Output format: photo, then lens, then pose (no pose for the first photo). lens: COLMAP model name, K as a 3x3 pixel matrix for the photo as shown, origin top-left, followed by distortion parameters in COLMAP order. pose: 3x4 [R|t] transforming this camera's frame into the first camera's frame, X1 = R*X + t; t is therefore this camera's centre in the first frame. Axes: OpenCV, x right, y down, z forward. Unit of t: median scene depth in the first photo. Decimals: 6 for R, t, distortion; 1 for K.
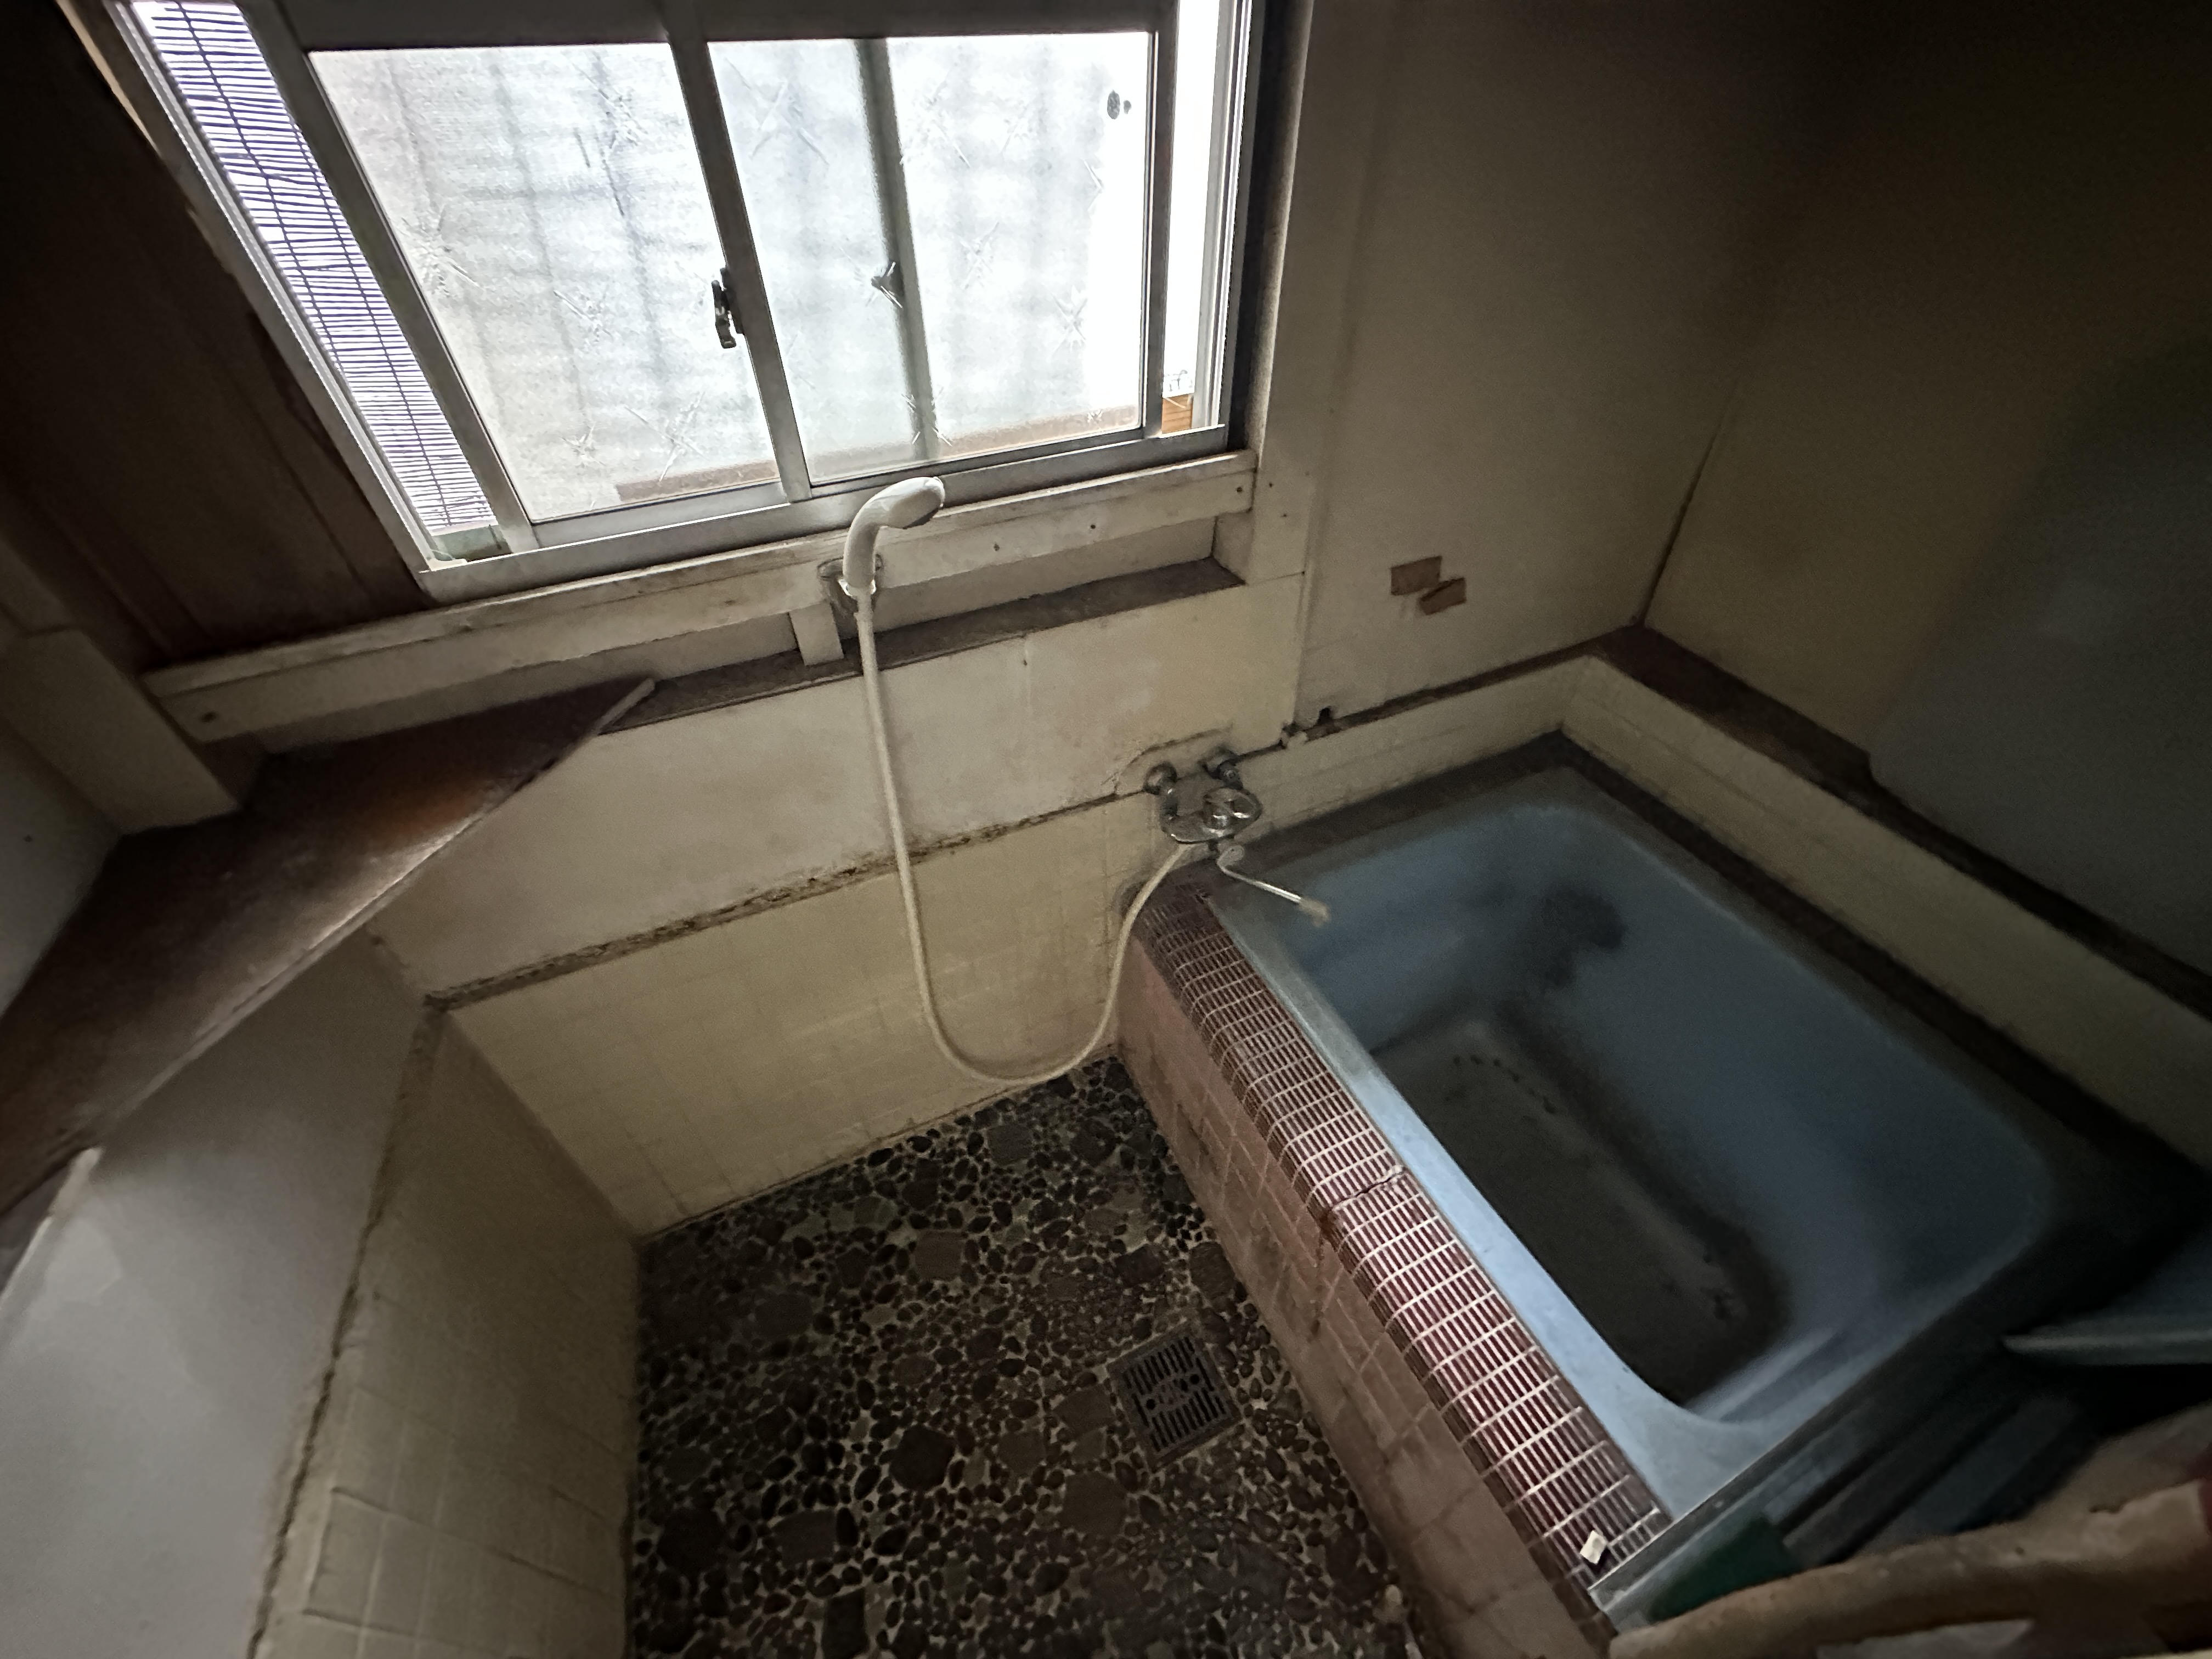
lens RADIAL K [[889.6, 0, 1117.6], [0, 889.6, 830.1], [0, 0, 1]] dist [-0.002351, 0.000377]
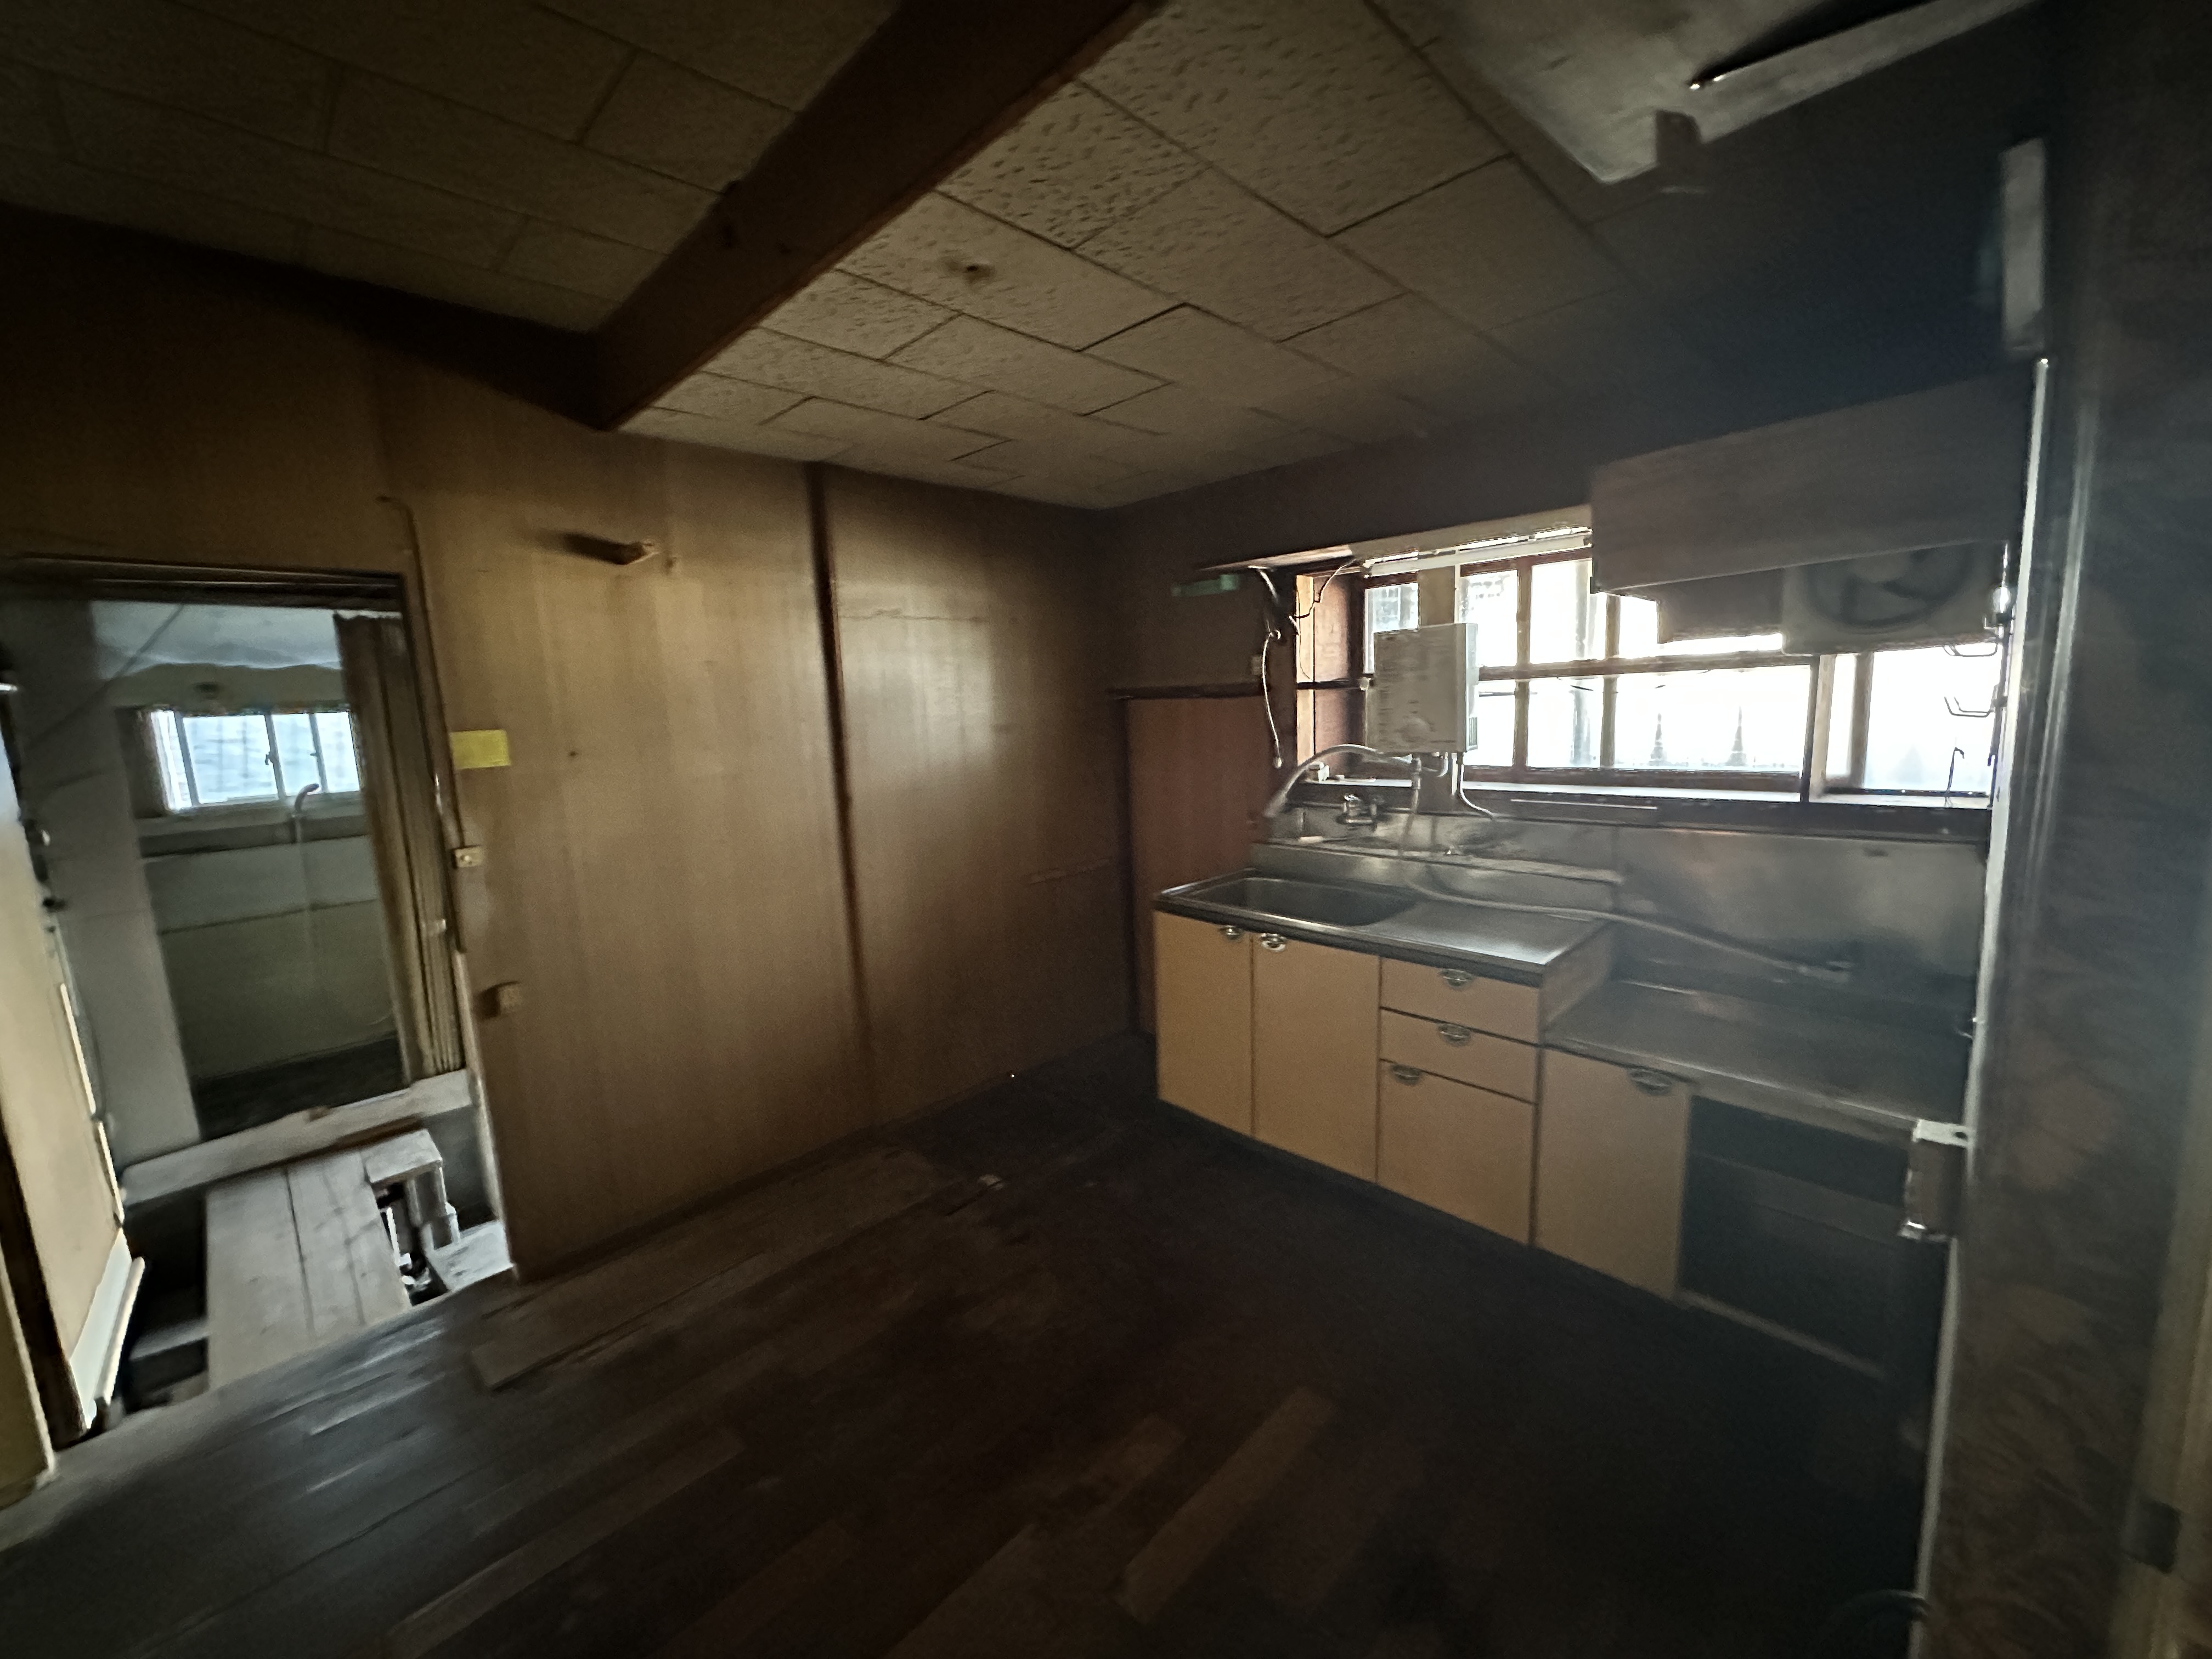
lens RADIAL K [[889.6, 0, 1099.0], [0, 889.6, 832.1], [0, 0, 1]] dist [-0.002351, 0.000377]
pose [[0.917392, -0.105583, 0.383724, 1.303080], [0.309738, 0.794847, -0.521805, 2.633228], [-0.249908, 0.597554, 0.761889, -2.565198]]
